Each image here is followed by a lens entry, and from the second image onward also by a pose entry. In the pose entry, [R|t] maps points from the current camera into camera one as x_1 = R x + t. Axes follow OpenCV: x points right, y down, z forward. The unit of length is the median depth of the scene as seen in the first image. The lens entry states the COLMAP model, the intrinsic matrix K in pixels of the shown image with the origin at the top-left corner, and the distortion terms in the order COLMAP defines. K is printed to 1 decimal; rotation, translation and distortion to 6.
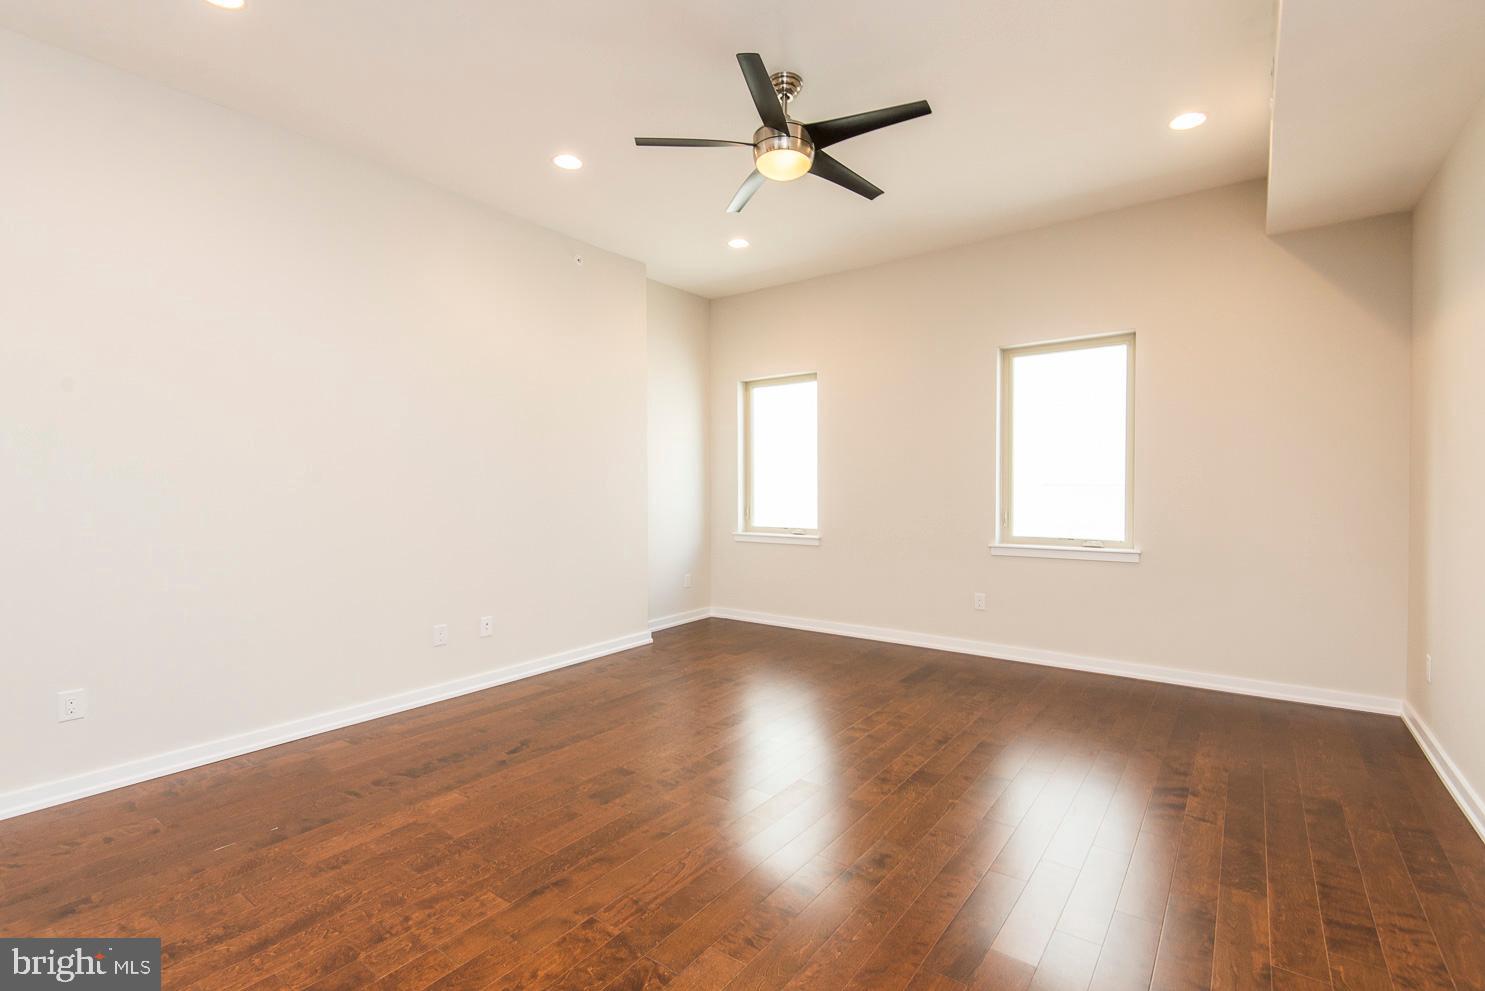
lens RADIAL K [[674.7, 0, 750.0], [0, 674.7, 502.2], [0, 0, 1]] dist [0.004643, -0.008211]
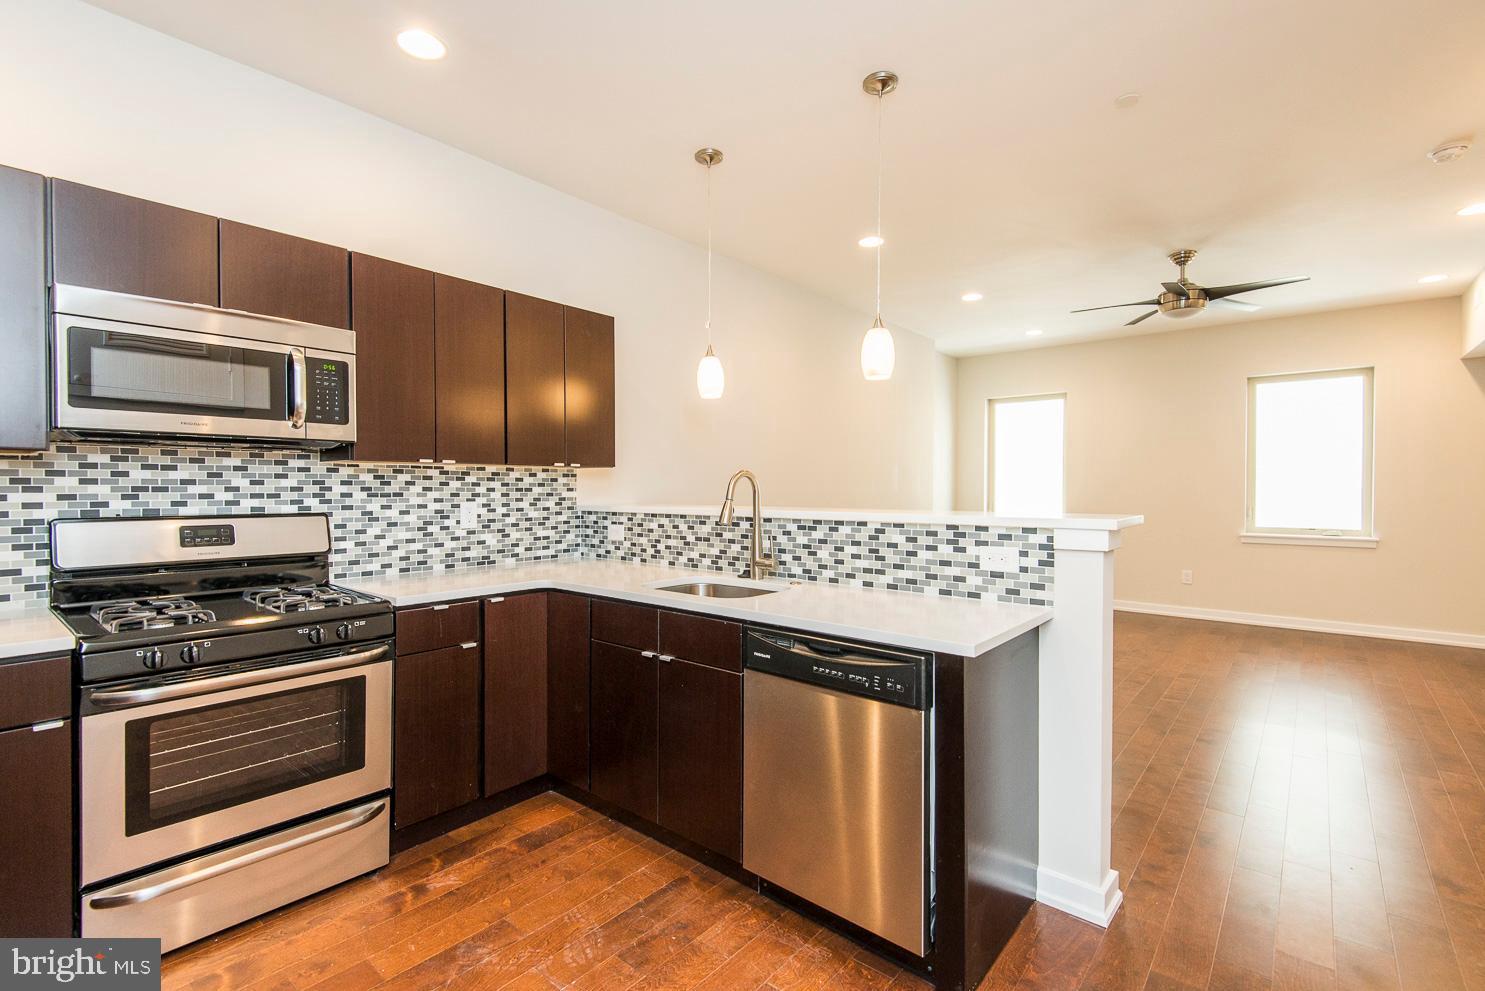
lens RADIAL K [[674.7, 0, 768.0], [0, 674.7, 519.8], [0, 0, 1]] dist [0.004643, -0.008211]
pose [[0.996657, 0.009618, -0.081134, -0.408289], [-0.007158, 0.999507, 0.030562, 0.004619], [0.081388, -0.029879, 0.996235, -0.323273]]
